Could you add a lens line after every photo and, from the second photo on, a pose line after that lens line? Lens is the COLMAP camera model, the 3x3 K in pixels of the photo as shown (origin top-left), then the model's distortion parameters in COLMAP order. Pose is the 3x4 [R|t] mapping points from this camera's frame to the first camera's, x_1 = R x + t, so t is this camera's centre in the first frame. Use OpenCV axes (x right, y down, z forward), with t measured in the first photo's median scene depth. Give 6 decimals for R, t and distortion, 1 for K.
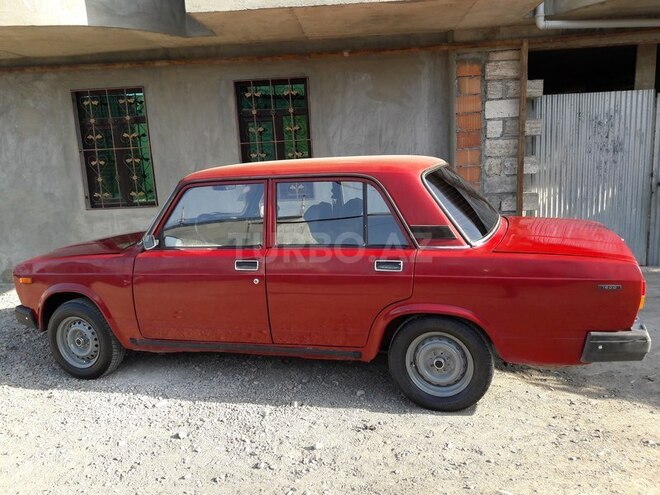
lens RADIAL K [[546.7, 0, 333.9], [0, 546.7, 247.9], [0, 0, 1]] dist [0.000481, 0.000136]
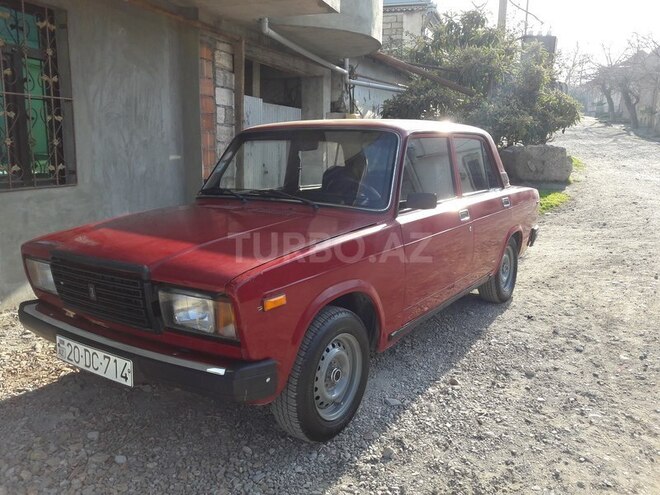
lens RADIAL K [[538.4, 0, 328.7], [0, 538.4, 262.8], [0, 0, 1]] dist [0.002997, -0.040986]
pose [[0.308410, -0.132710, 0.941951, -0.658871], [0.140484, 0.985717, 0.092879, -0.003761], [-0.940823, 0.103684, 0.322648, 0.497766]]
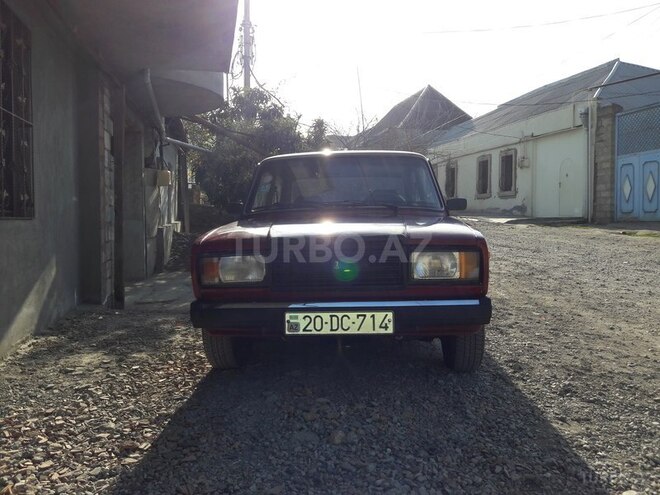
lens RADIAL K [[555.8, 0, 334.1], [0, 555.8, 247.4], [0, 0, 1]] dist [0.041766, -0.006493]
pose [[-0.235172, 0.021834, 0.971708, -0.813154], [0.201607, 0.979100, 0.026793, 0.000224], [-0.950815, 0.202204, -0.234659, 0.884213]]
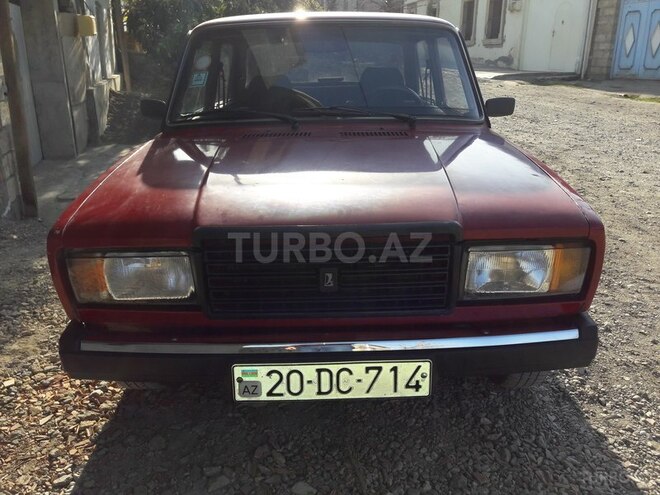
lens RADIAL K [[546.7, 0, 333.9], [0, 546.7, 247.9], [0, 0, 1]] dist [0.000481, 0.000136]
pose [[-0.296617, -0.247653, 0.922327, -0.578919], [0.194718, 0.929819, 0.312285, -0.059837], [-0.934935, 0.272223, -0.227578, 0.824324]]
